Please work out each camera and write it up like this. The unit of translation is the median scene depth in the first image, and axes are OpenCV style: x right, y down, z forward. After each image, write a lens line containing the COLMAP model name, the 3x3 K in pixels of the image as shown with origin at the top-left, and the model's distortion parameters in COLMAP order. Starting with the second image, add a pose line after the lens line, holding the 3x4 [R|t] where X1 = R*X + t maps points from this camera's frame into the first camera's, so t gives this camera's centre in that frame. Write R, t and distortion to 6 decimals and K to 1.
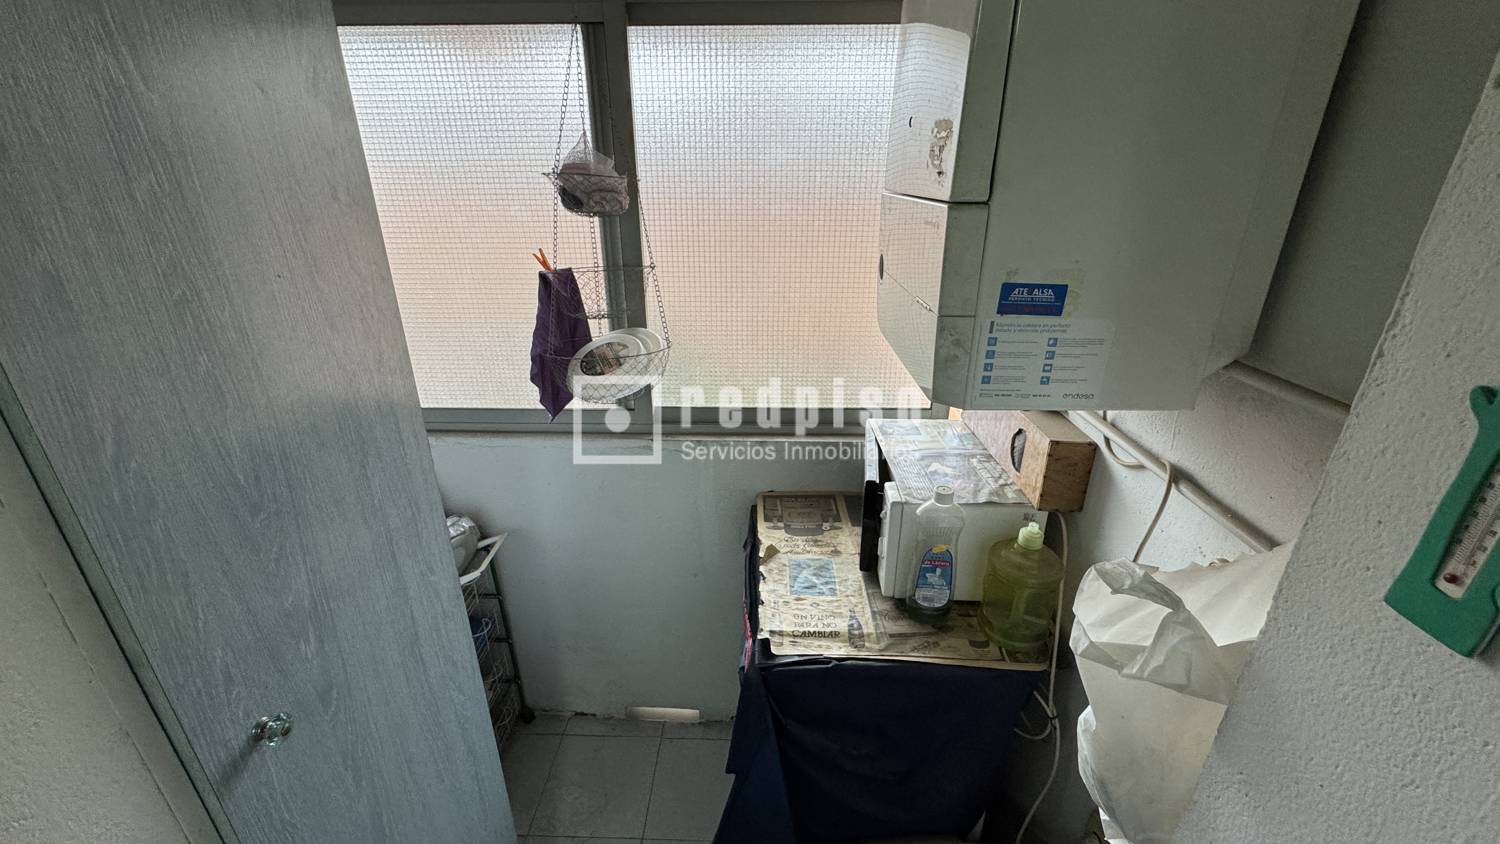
lens RADIAL K [[604.1, 0, 752.2], [0, 604.1, 420.4], [0, 0, 1]] dist [-0.001972, 0.000132]
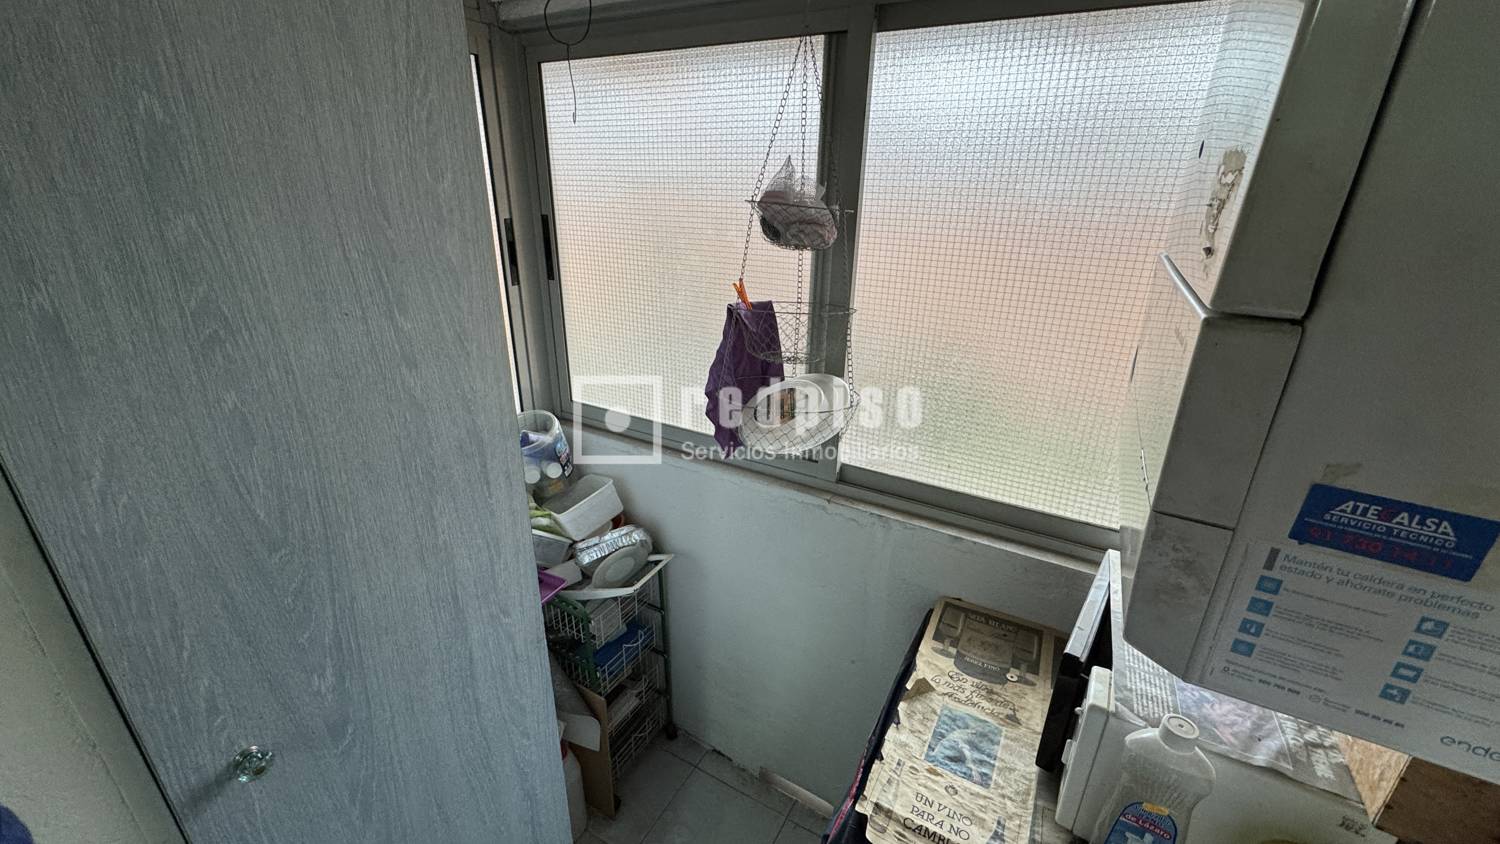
lens RADIAL K [[604.1, 0, 745.2], [0, 604.1, 422.2], [0, 0, 1]] dist [-0.001972, 0.000132]
pose [[0.879940, 0.191693, -0.434696, 0.116213], [-0.198550, 0.979629, 0.030079, -0.108654], [0.431606, 0.059841, 0.900075, 0.197122]]
